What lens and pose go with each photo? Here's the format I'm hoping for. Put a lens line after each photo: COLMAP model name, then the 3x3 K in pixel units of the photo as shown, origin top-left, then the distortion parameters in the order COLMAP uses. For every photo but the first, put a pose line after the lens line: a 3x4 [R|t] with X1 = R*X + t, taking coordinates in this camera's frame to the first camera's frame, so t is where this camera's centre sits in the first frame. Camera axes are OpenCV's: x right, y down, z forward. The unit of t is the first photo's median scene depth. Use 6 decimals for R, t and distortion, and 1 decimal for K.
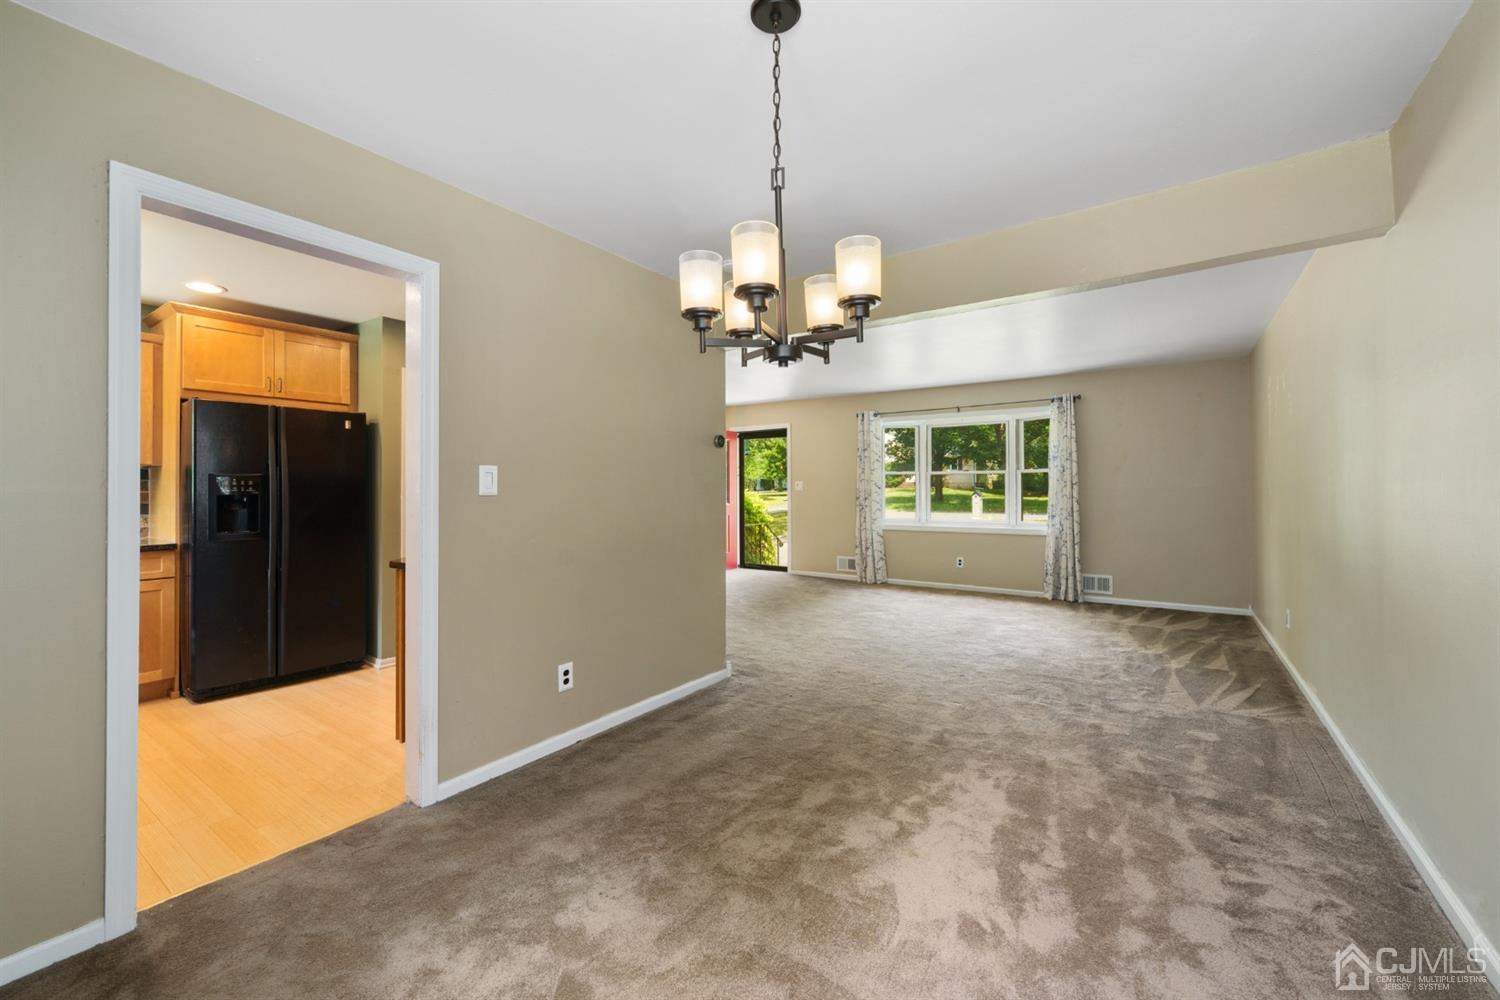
lens RADIAL K [[605.8, 0, 740.0], [0, 605.8, 486.9], [0, 0, 1]] dist [-0.000253, -0.000101]
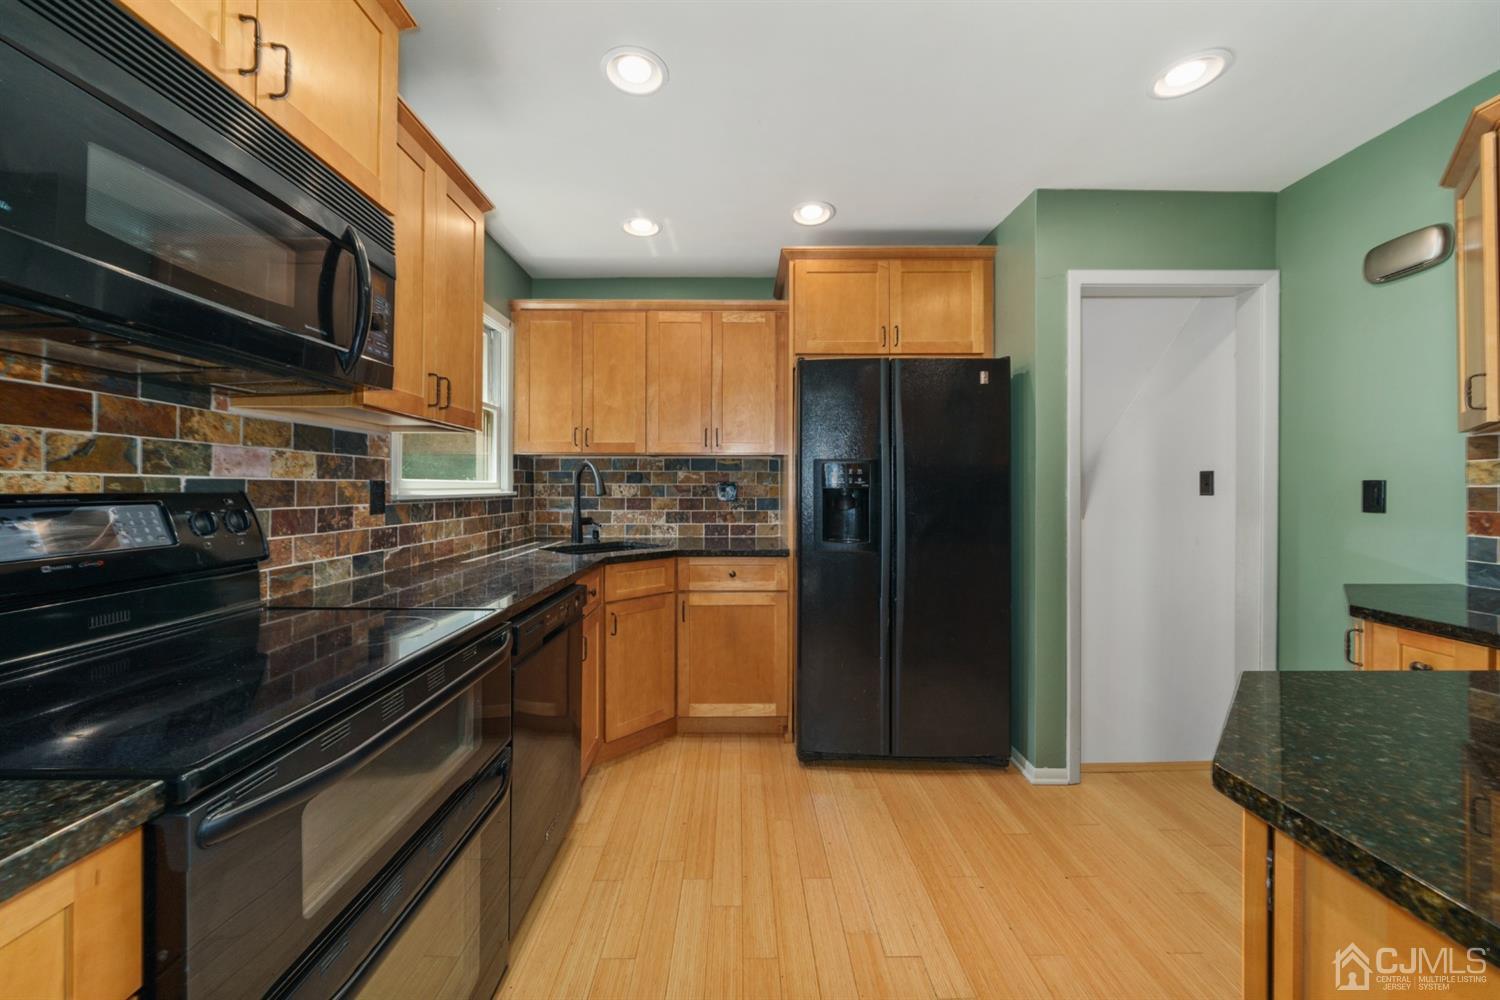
lens RADIAL K [[558.7, 0, 750.0], [0, 558.7, 500.0], [0, 0, 1]] dist [-0.002362, -0.000065]
pose [[0.589624, 0.017750, -0.807483, -0.351543], [0.010071, 0.999519, 0.029325, 0.005800], [0.807615, -0.025423, 0.589162, 0.503739]]
